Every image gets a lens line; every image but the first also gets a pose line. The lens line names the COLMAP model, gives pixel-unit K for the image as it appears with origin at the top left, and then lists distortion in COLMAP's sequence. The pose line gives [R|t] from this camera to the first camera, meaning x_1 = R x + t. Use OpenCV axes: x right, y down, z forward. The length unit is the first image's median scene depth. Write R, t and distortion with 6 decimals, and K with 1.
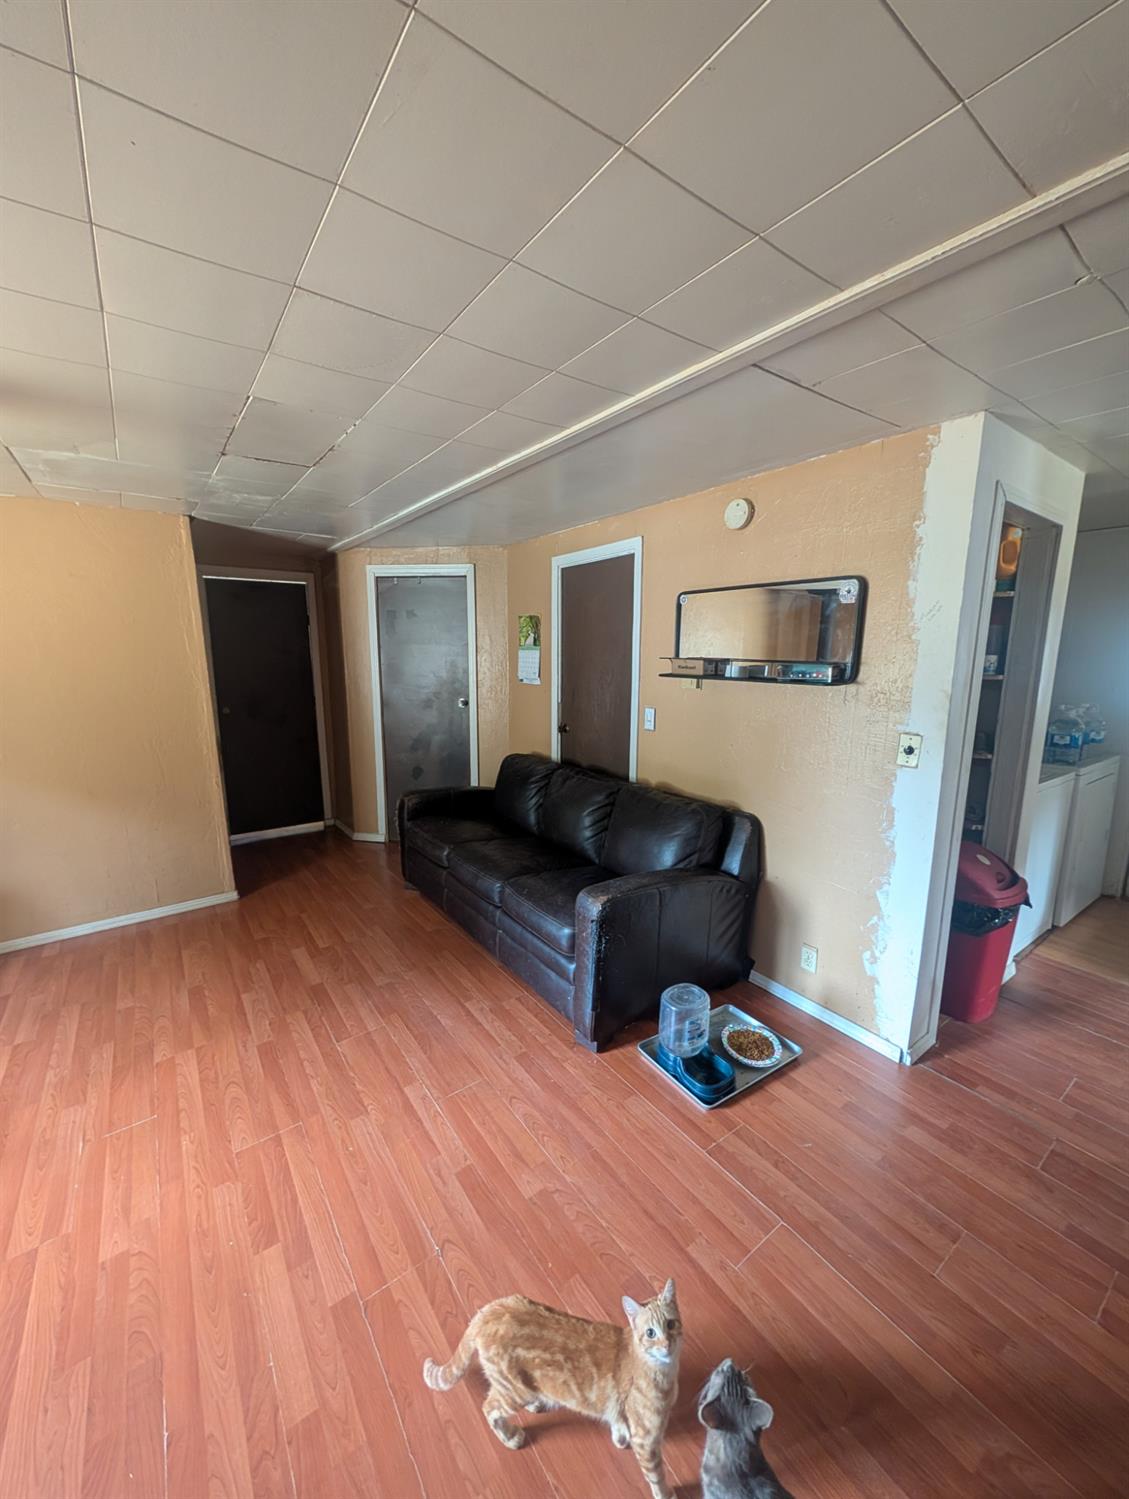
lens RADIAL K [[581.0, 0, 564.5], [0, 581.0, 749.5], [0, 0, 1]] dist [0.000402, 0.000319]
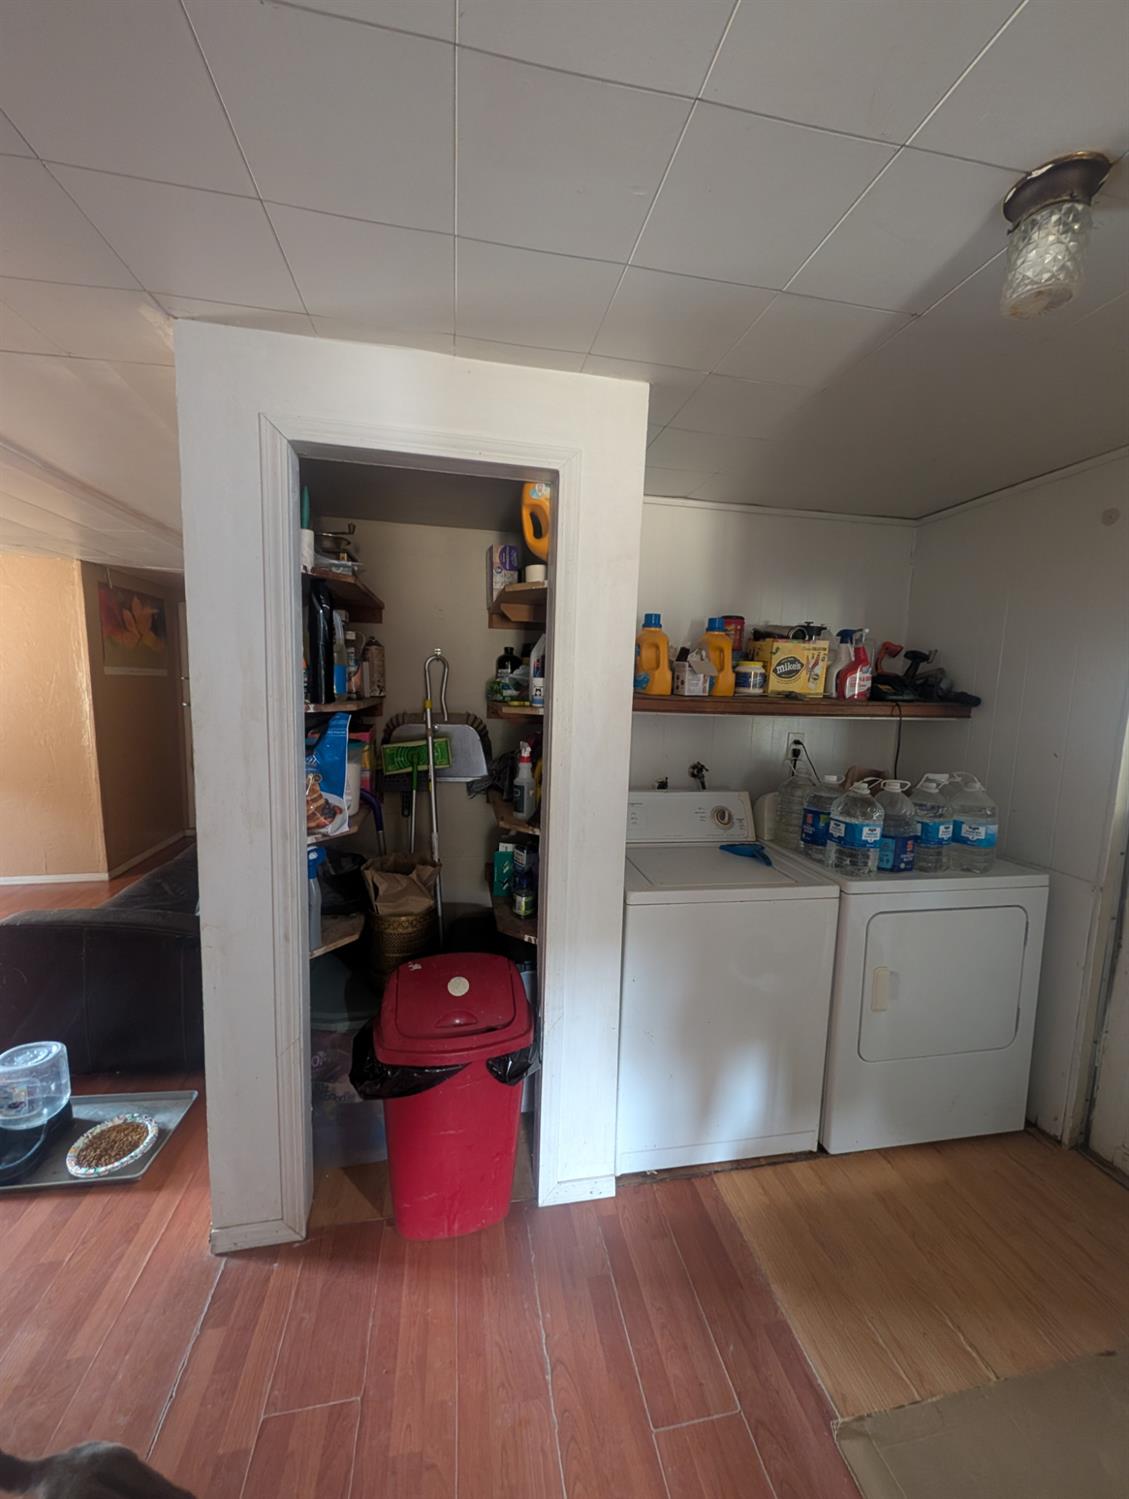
lens RADIAL K [[585.6, 0, 564.5], [0, 585.6, 749.5], [0, 0, 1]] dist [0.000632, 0.000065]
pose [[0.901931, 0.064991, -0.426962, 1.047445], [-0.089601, 0.995261, -0.037782, -0.058687], [0.422483, 0.072333, 0.903480, 0.424565]]
